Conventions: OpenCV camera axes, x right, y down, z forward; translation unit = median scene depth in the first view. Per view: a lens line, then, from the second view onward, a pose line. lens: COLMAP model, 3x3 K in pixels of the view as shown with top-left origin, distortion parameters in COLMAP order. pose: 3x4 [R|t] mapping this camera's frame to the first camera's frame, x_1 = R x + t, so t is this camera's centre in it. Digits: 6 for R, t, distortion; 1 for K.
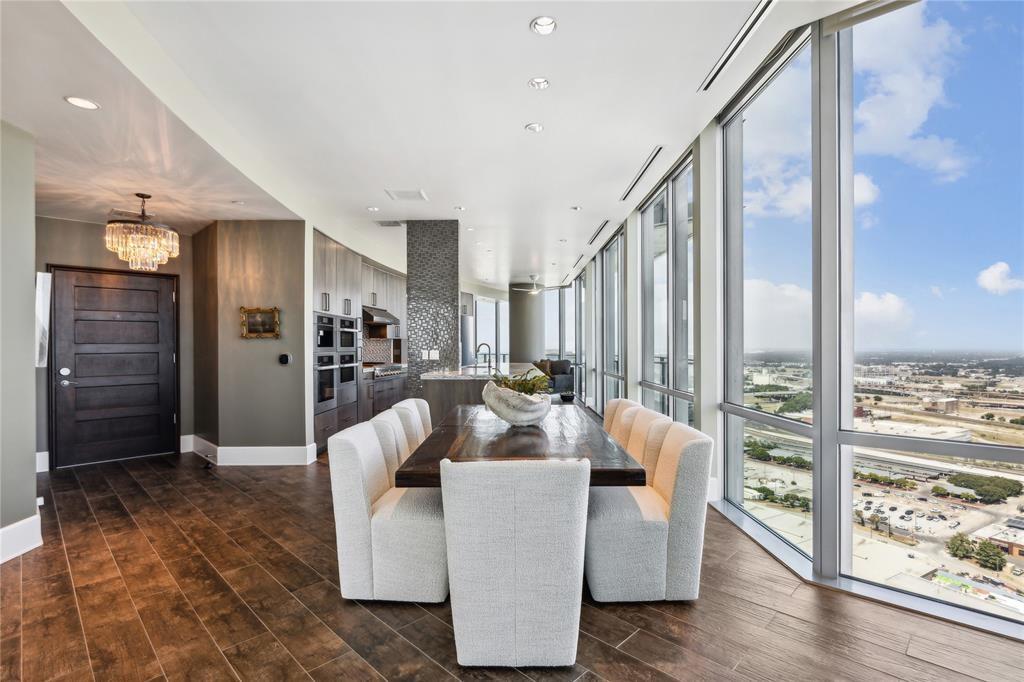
lens RADIAL K [[493.7, 0, 511.2], [0, 493.7, 347.6], [0, 0, 1]] dist [0.001972, 0.000169]
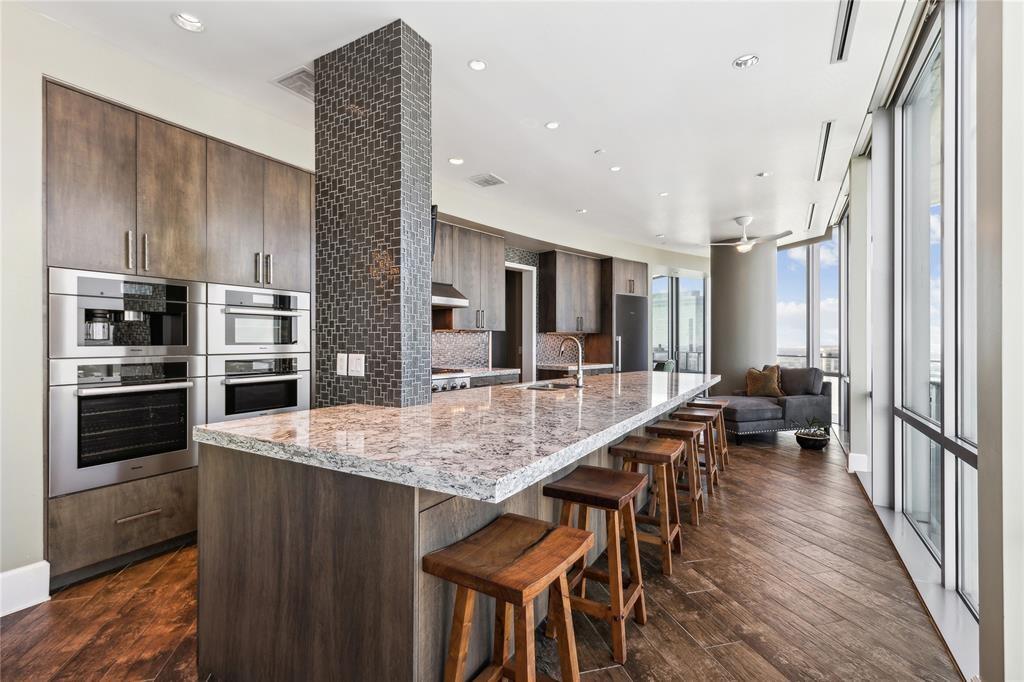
lens RADIAL K [[468.9, 0, 513.5], [0, 468.9, 335.6], [0, 0, 1]] dist [0.002247, 0.000560]
pose [[0.868229, 0.000968, -0.496163, 0.106722], [-0.006330, 0.999938, -0.009126, -0.005371], [0.496123, 0.011064, 0.868182, 0.509042]]
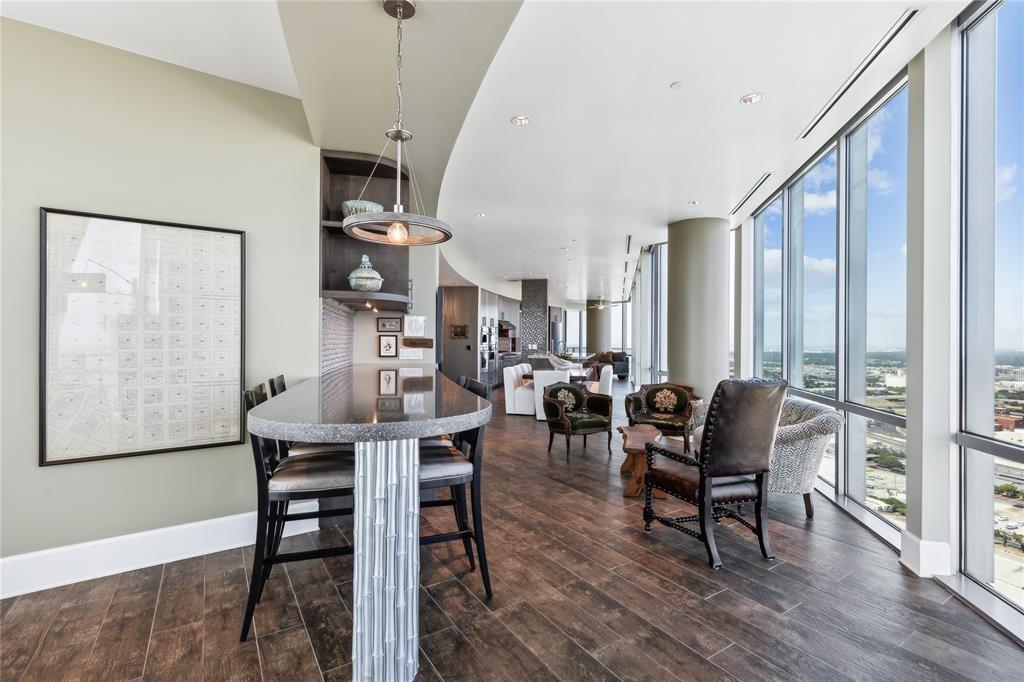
lens RADIAL K [[468.9, 0, 513.5], [0, 468.9, 335.6], [0, 0, 1]] dist [0.002247, 0.000560]
pose [[0.978099, 0.009149, -0.207938, 0.107170], [-0.012069, 0.999846, -0.012777, -0.003879], [0.207789, 0.015007, 0.978058, -0.610098]]
